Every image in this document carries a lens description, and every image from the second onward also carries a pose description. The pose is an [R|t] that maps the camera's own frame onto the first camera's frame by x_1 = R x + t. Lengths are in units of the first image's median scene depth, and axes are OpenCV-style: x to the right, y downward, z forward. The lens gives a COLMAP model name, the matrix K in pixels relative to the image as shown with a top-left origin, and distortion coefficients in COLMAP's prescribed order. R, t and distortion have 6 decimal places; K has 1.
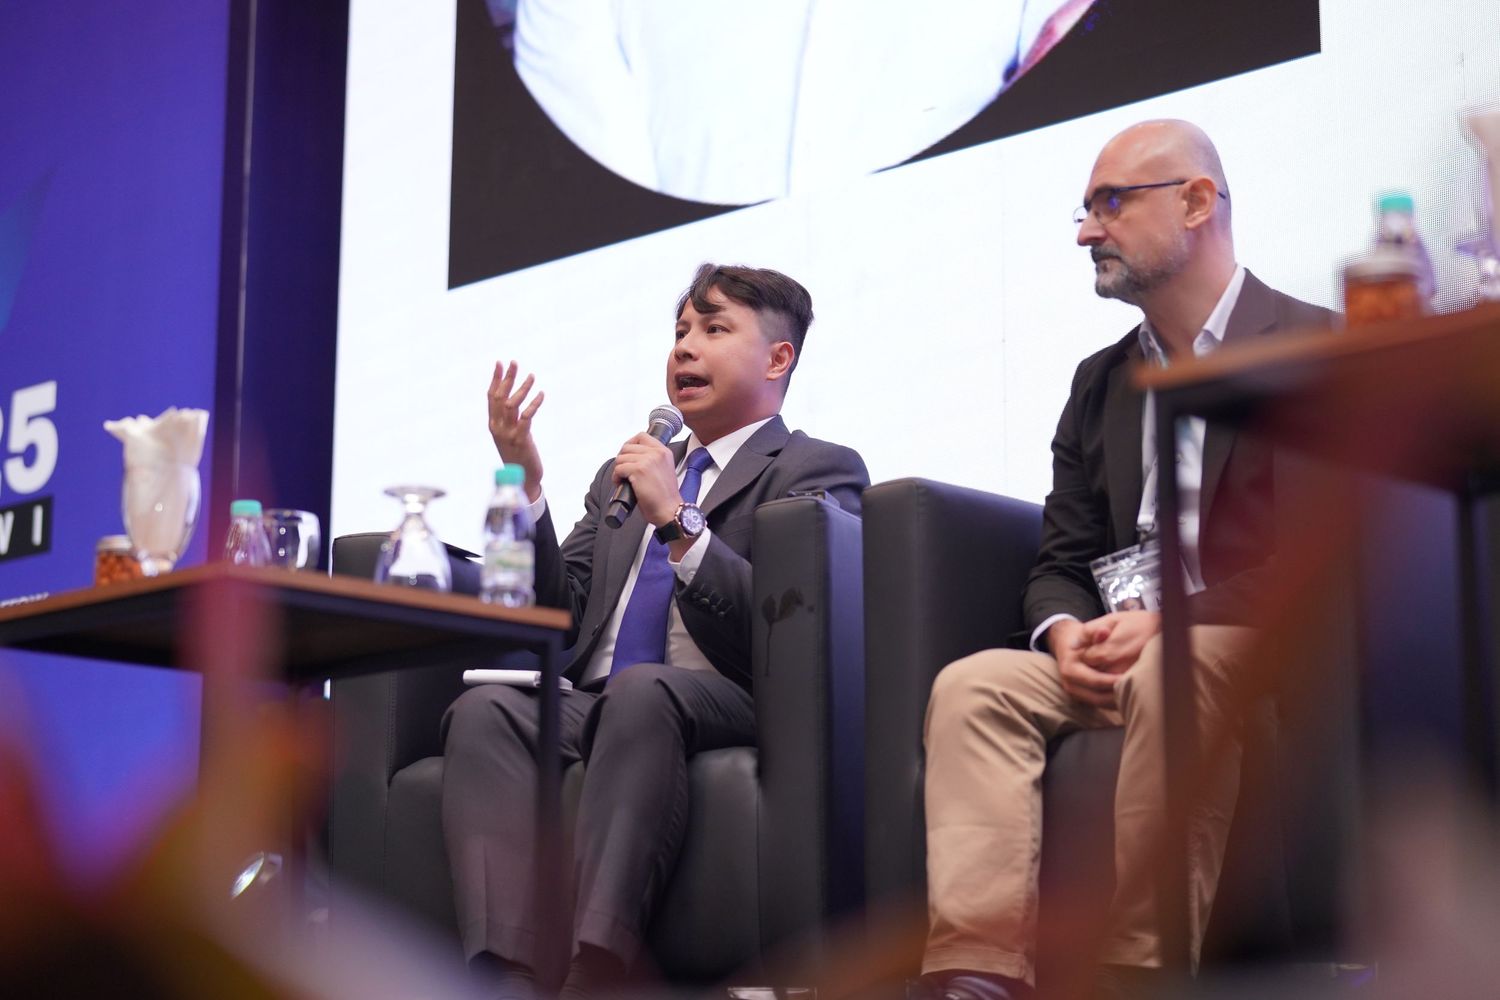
lens RADIAL K [[3221.3, 0, 755.6], [0, 3221.3, 492.0], [0, 0, 1]] dist [-0.009260, 0.000000]
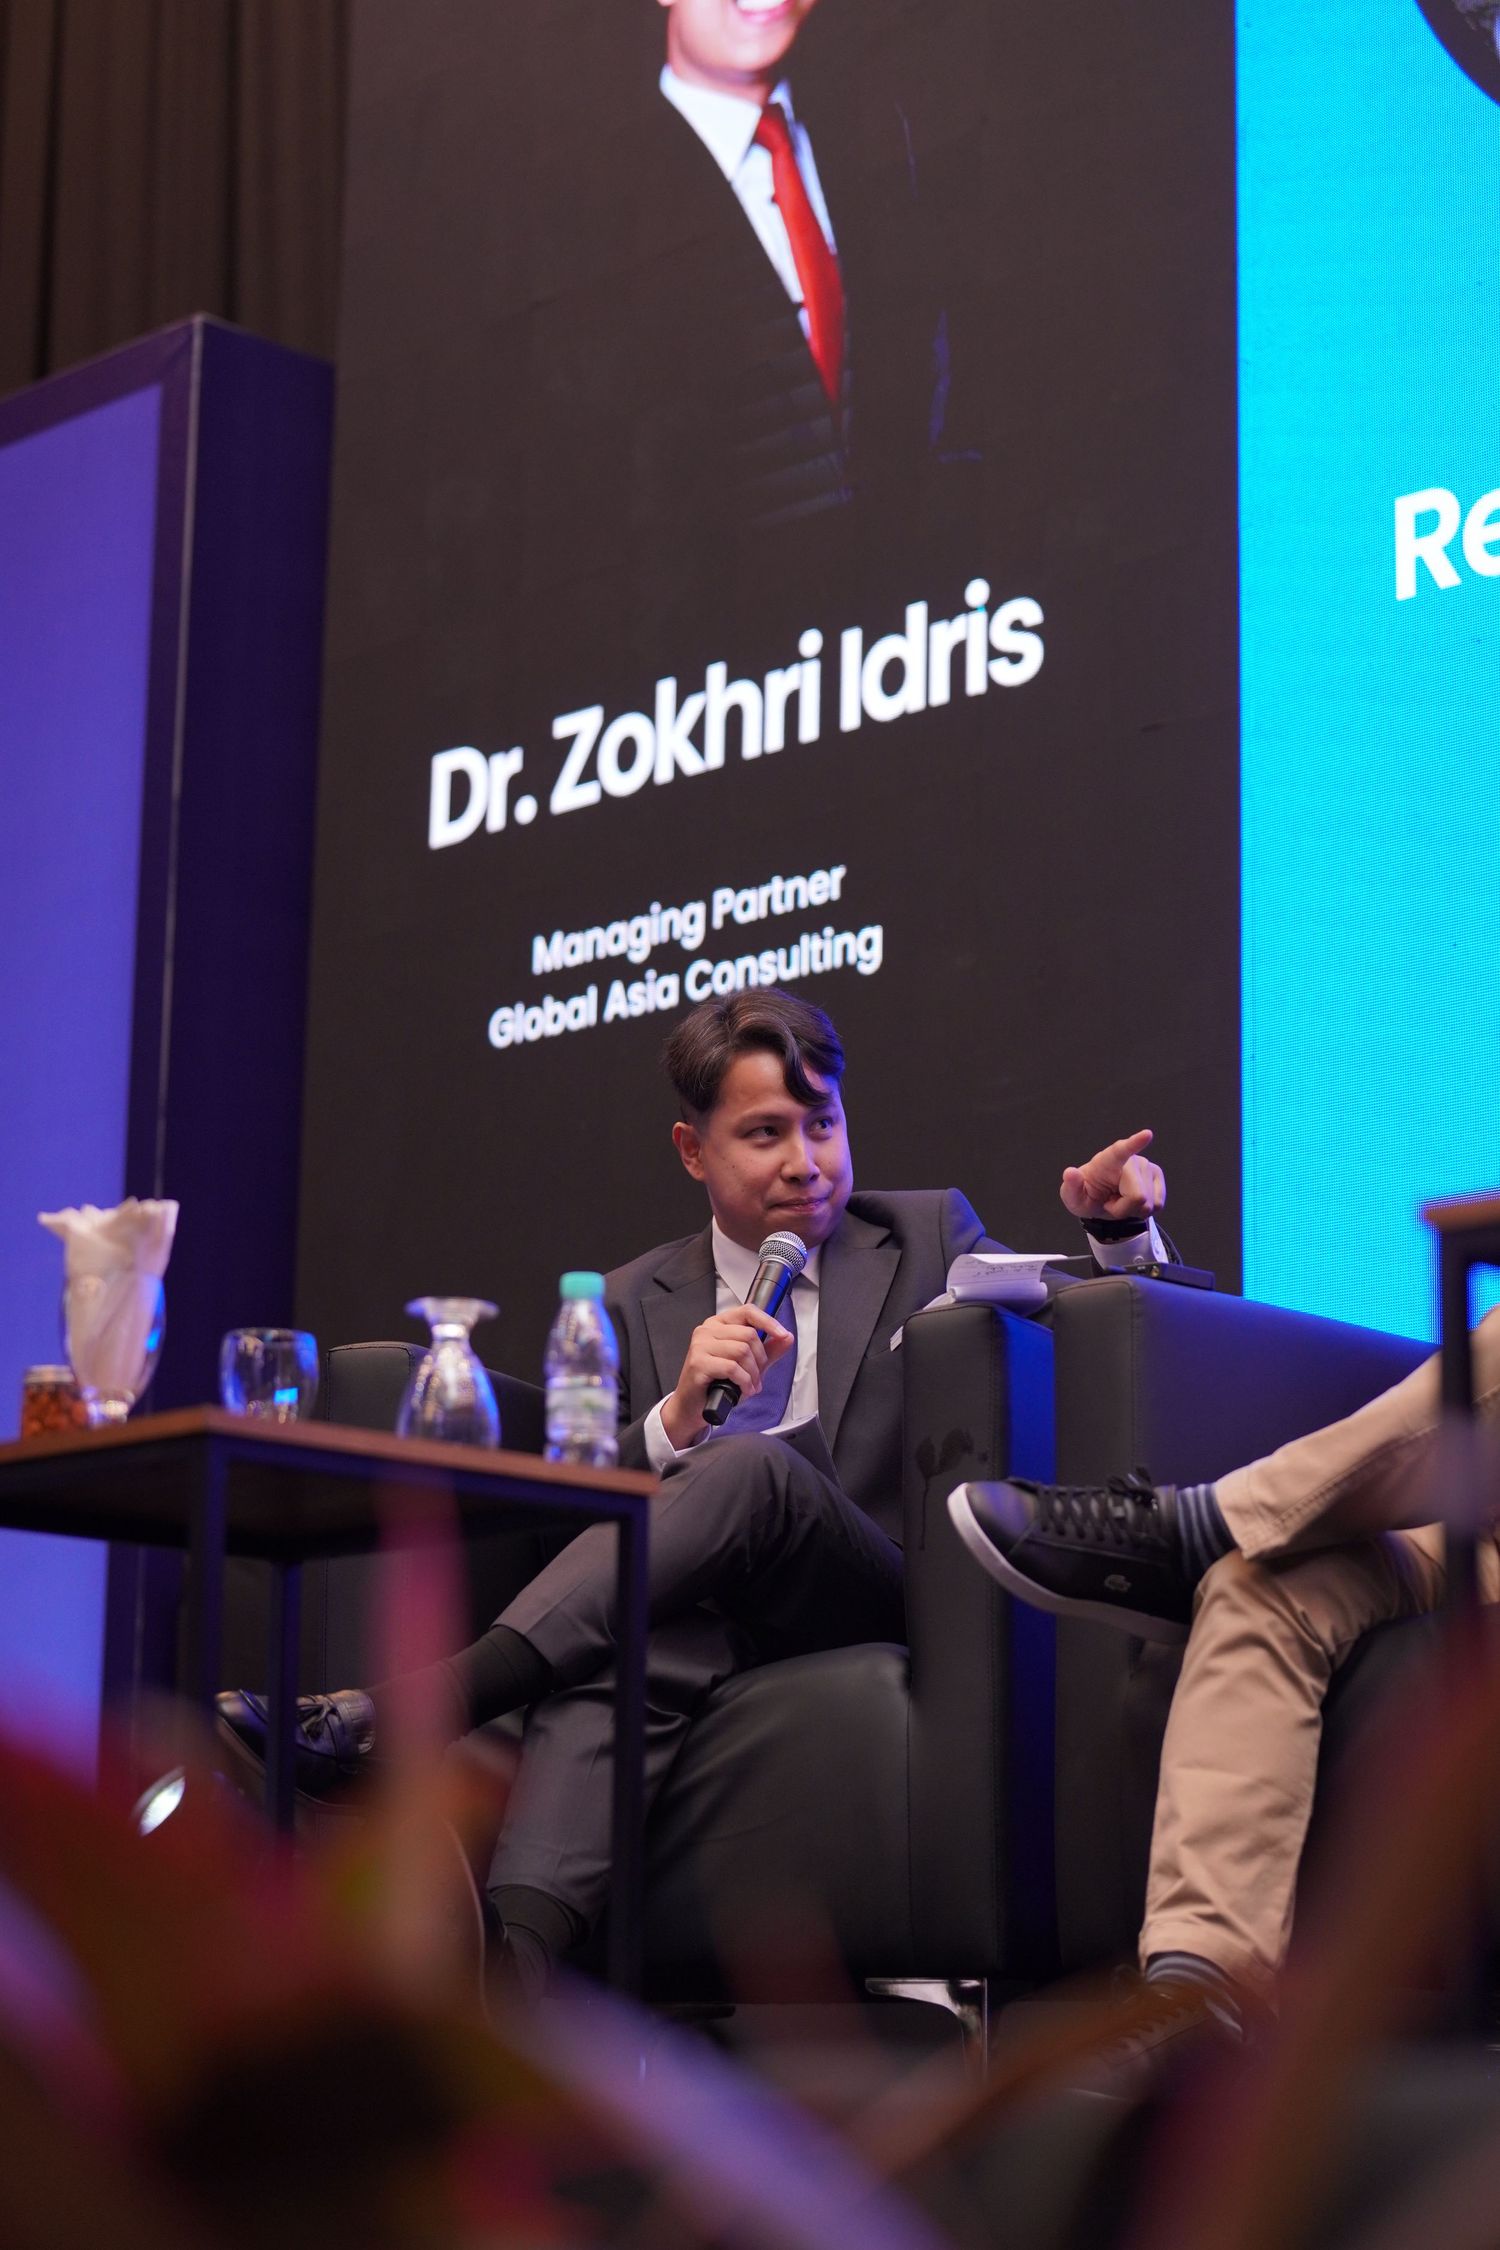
lens RADIAL K [[4832.0, 0, 767.4], [0, 4832.0, 1063.9], [0, 0, 1]] dist [-0.009260, 0.000000]
pose [[0.999691, 0.007985, -0.023539, -0.007962], [-0.008663, 0.999547, -0.028832, -0.024993], [0.023299, 0.029027, 0.999307, -0.108897]]
